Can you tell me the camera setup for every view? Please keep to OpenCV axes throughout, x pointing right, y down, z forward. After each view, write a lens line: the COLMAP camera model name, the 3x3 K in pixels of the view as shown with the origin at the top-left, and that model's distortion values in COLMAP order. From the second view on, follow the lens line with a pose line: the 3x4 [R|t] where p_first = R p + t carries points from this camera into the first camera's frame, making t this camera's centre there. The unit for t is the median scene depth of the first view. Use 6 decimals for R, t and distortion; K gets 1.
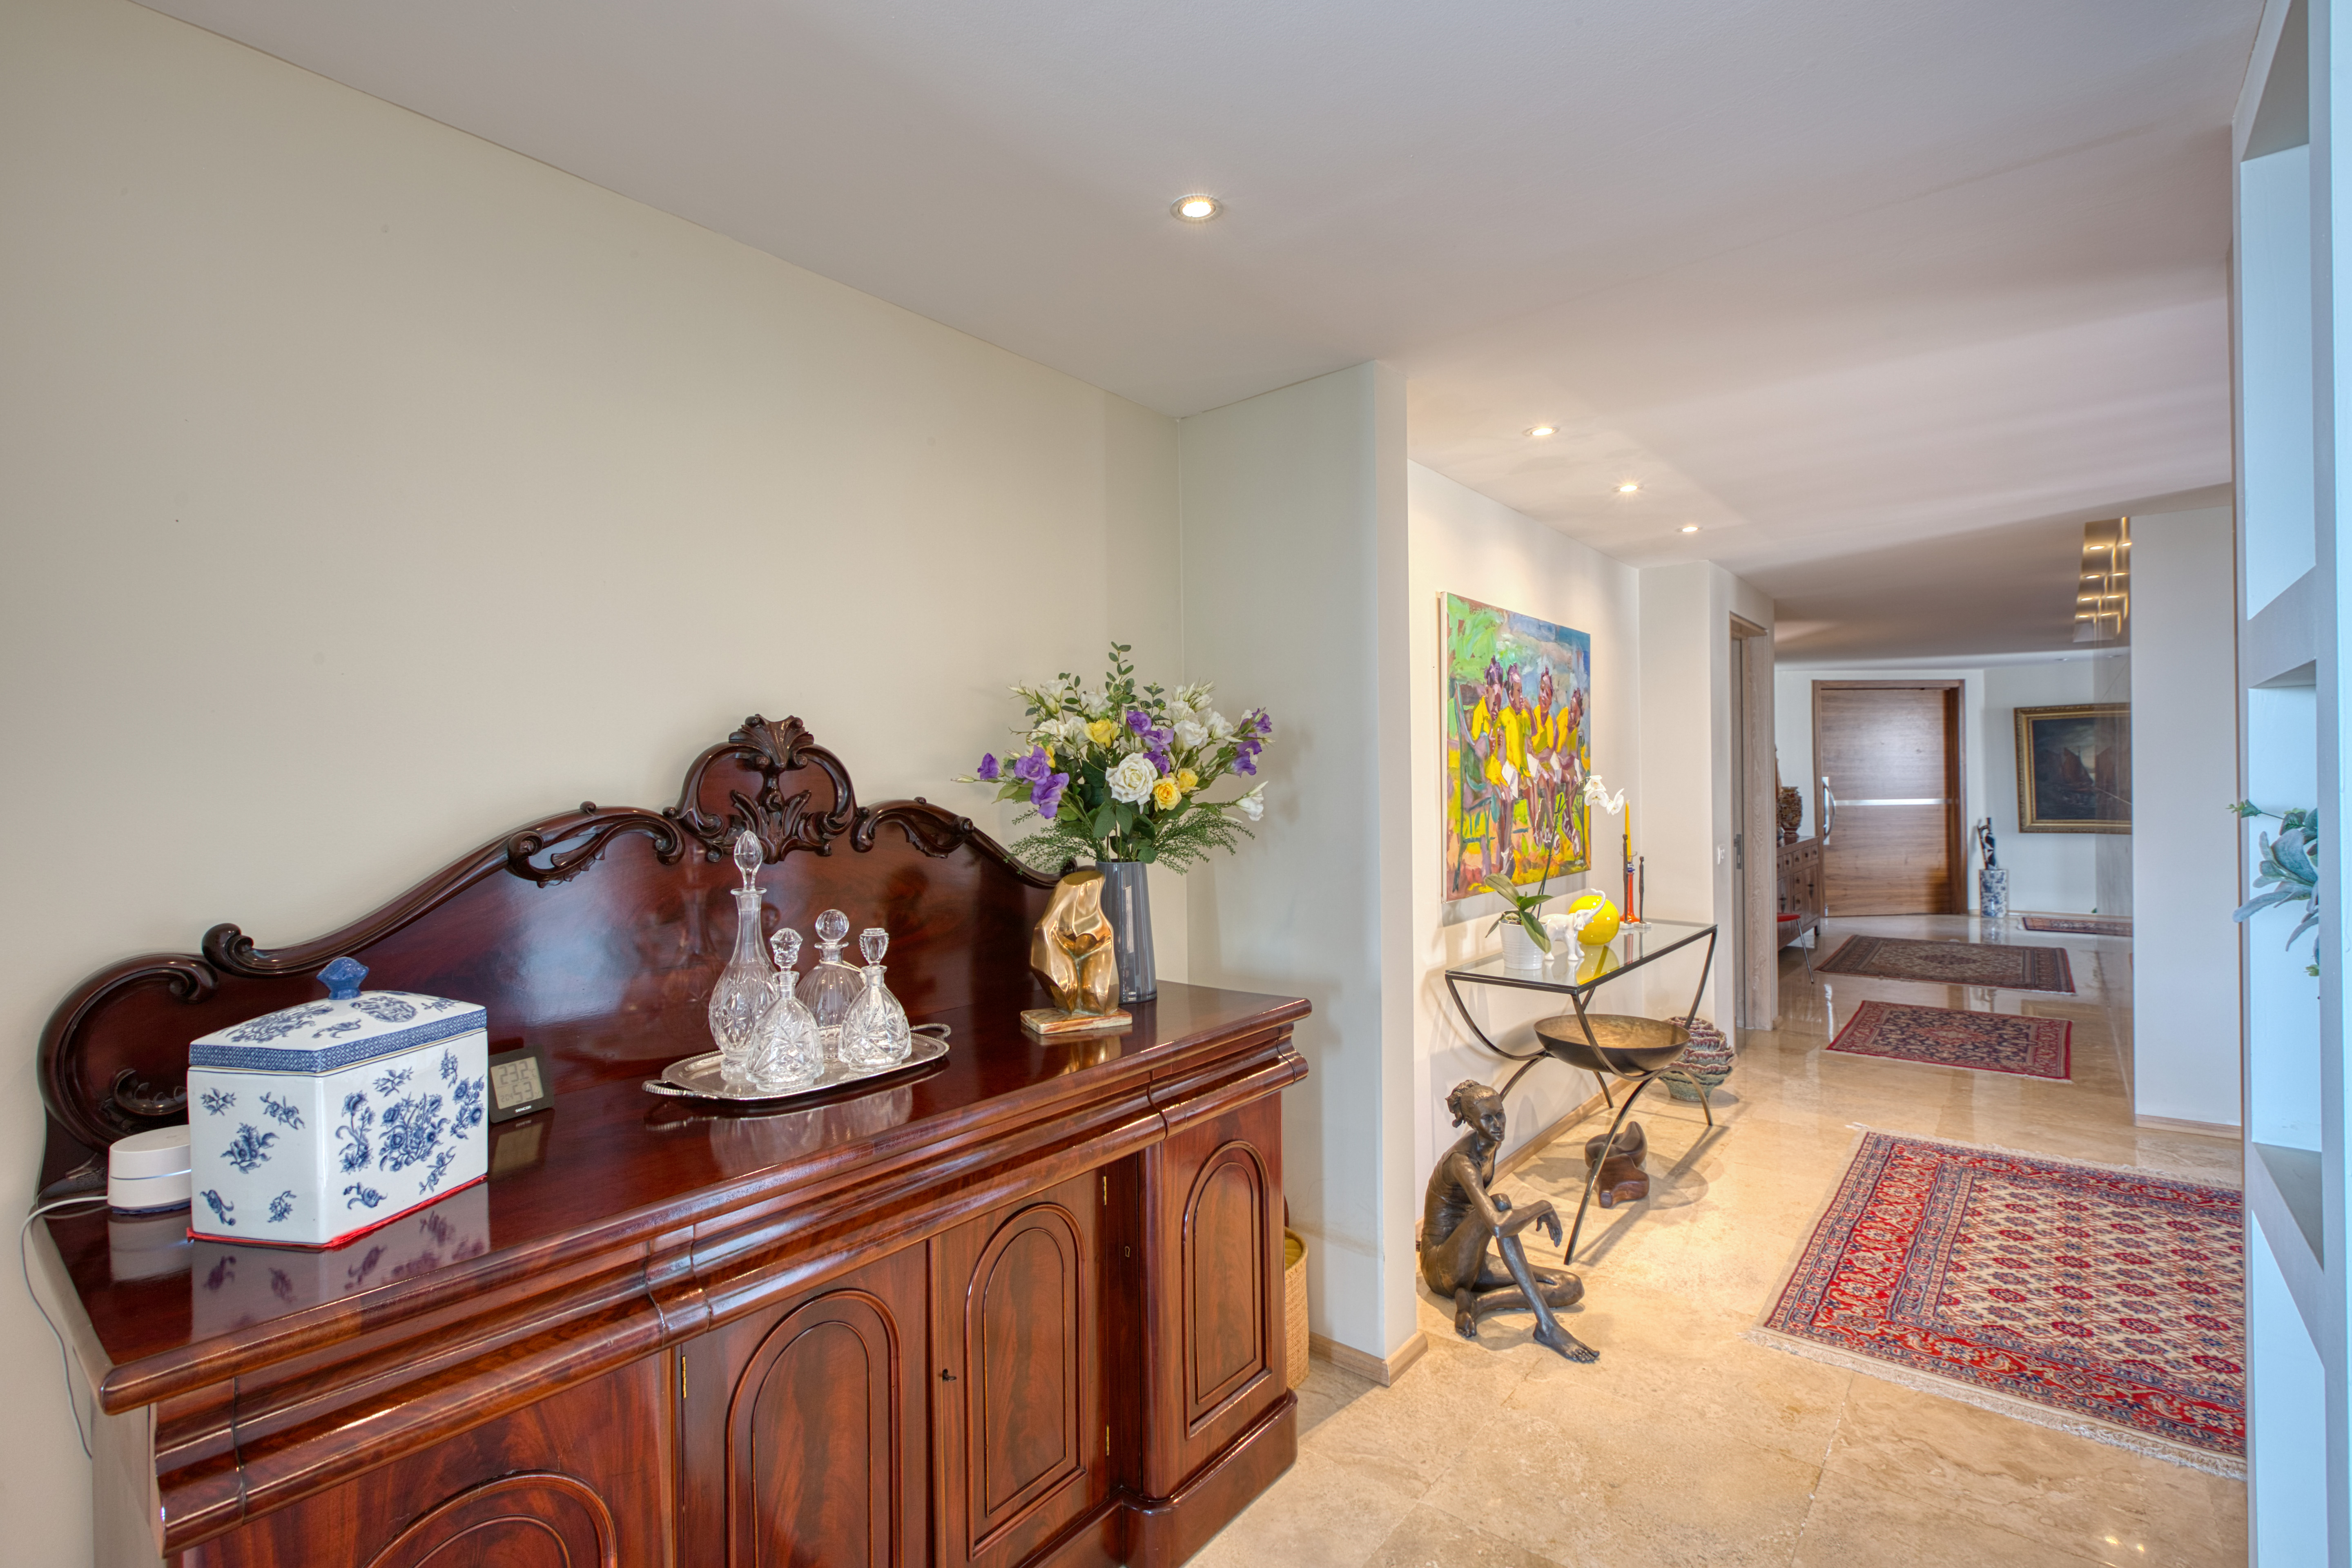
lens RADIAL K [[1080.0, 0, 1193.9], [0, 1080.0, 771.3], [0, 0, 1]] dist [-0.008735, 0.002338]
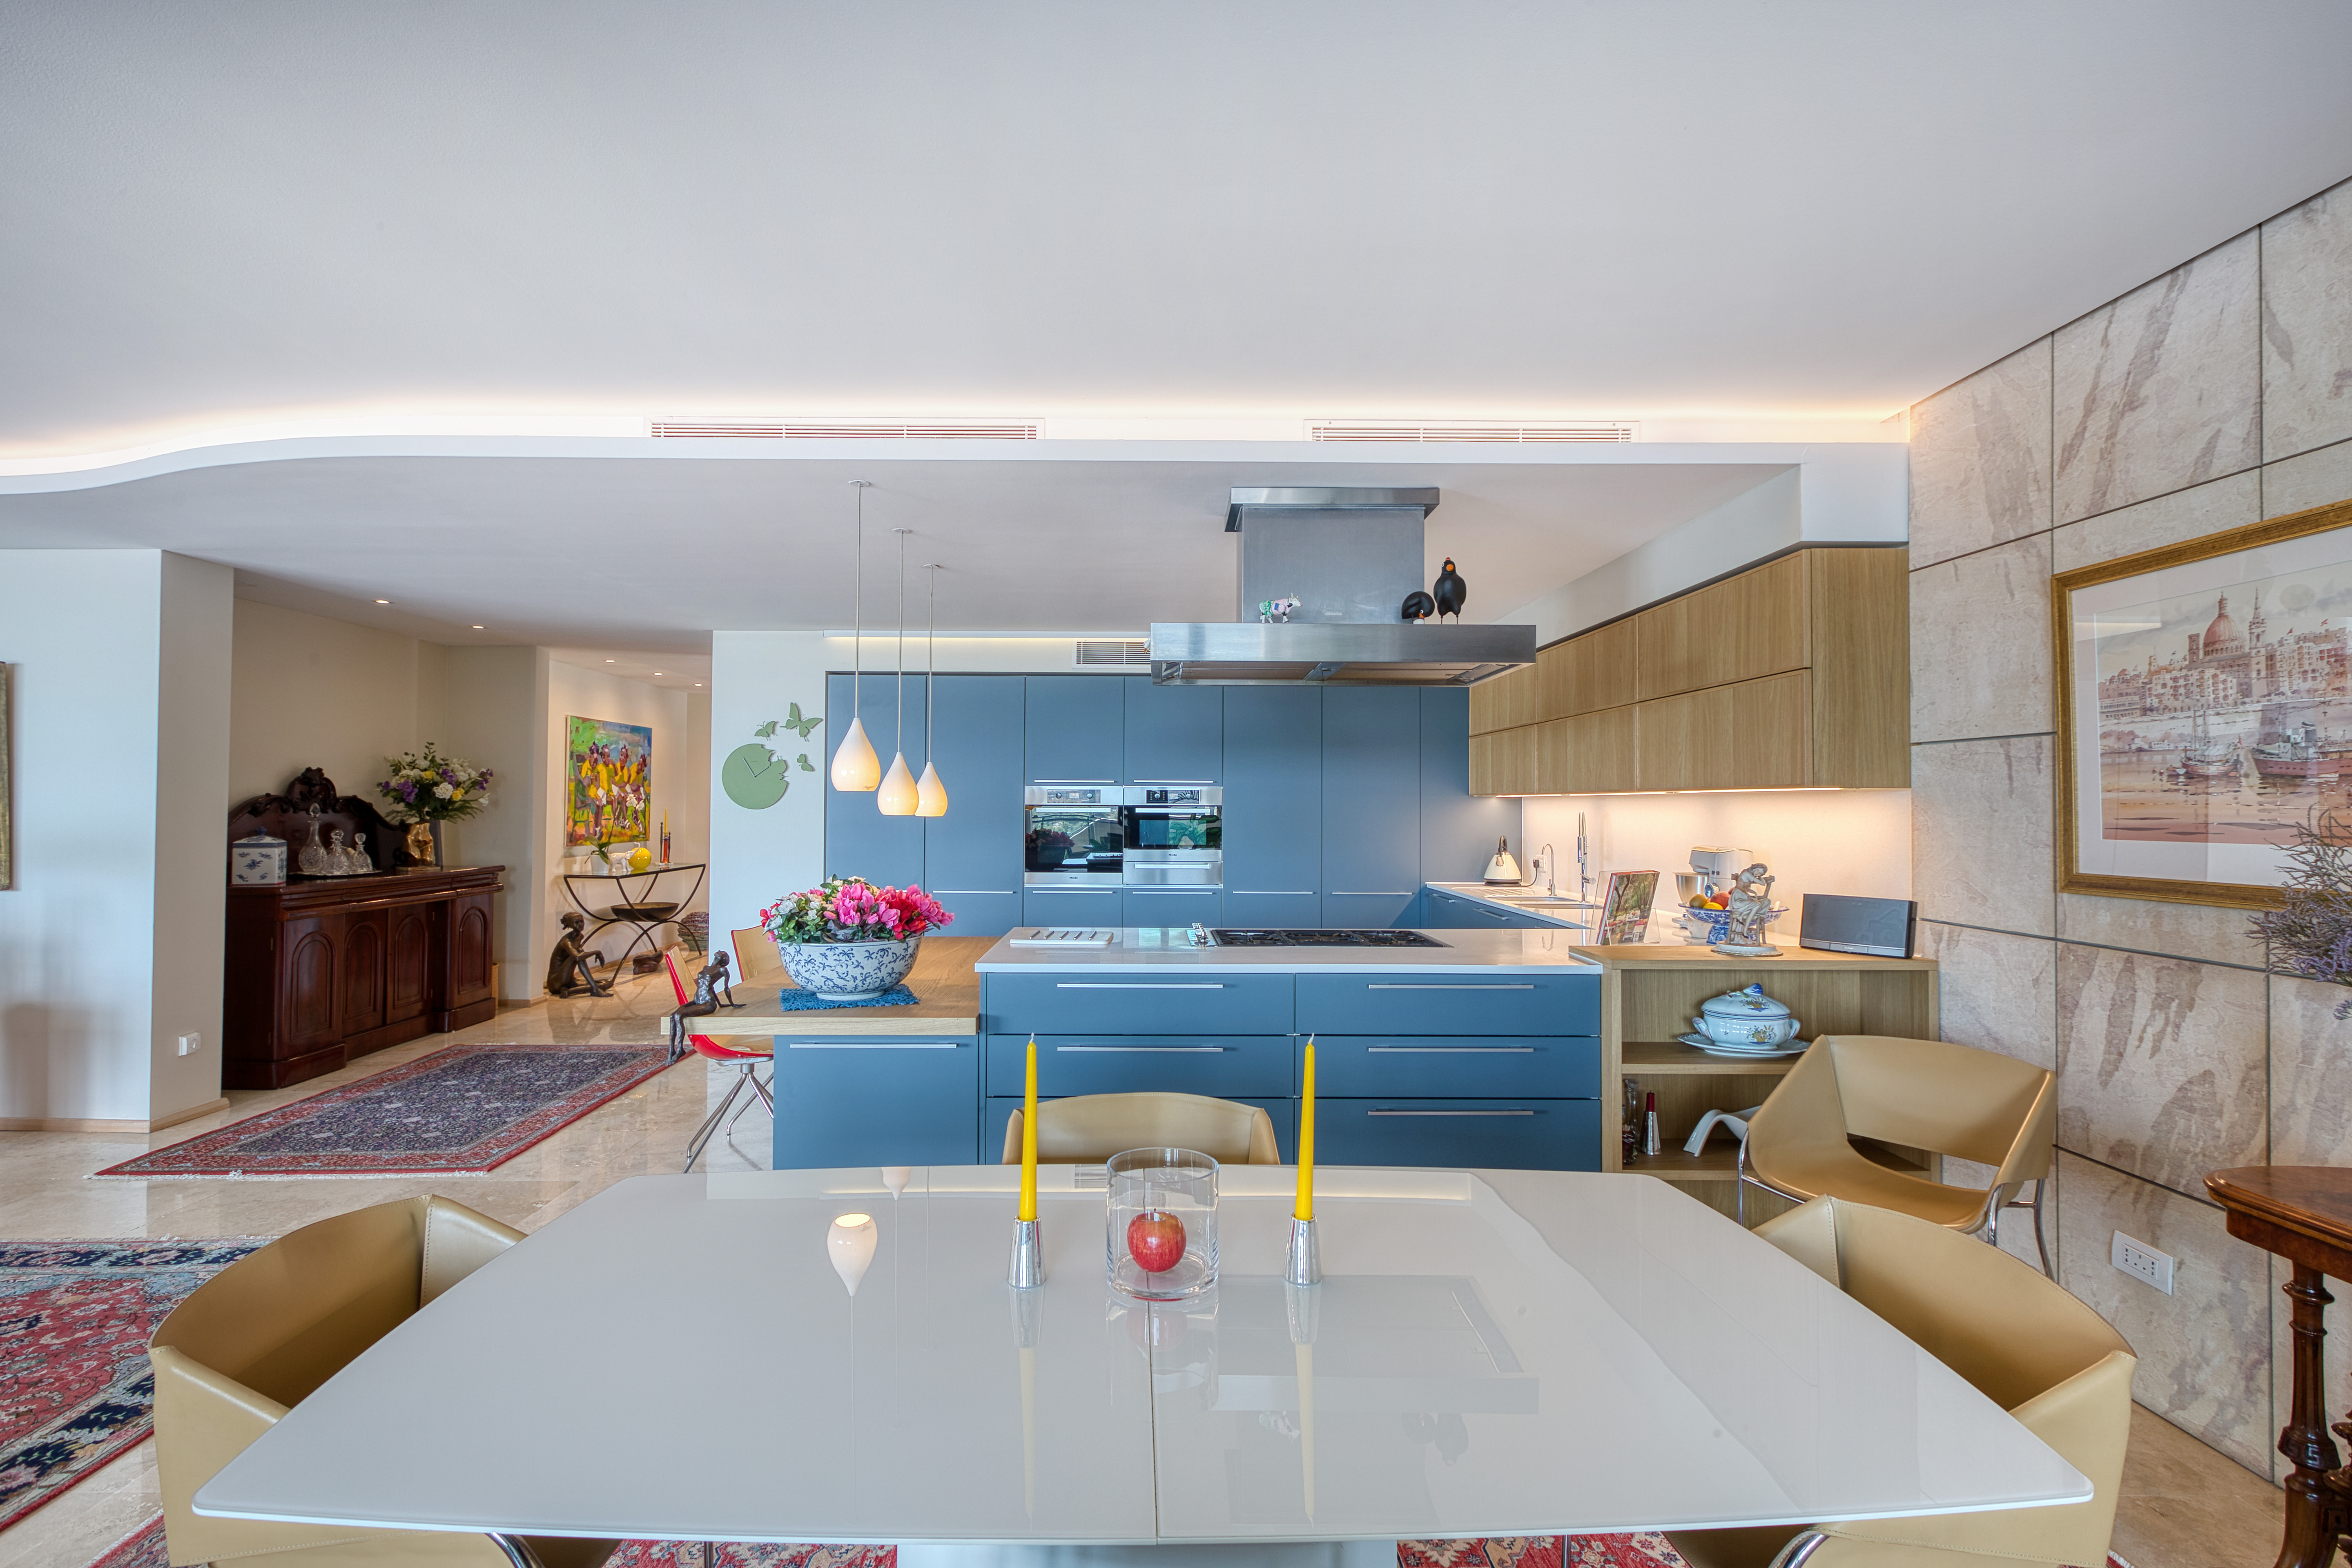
lens RADIAL K [[1080.0, 0, 1160.9], [0, 1080.0, 791.3], [0, 0, 1]] dist [-0.008735, 0.002338]
pose [[0.773198, 0.025398, 0.633655, -0.387972], [-0.022447, 0.999668, -0.012678, 0.001536], [-0.633767, -0.004421, 0.773512, -2.501121]]
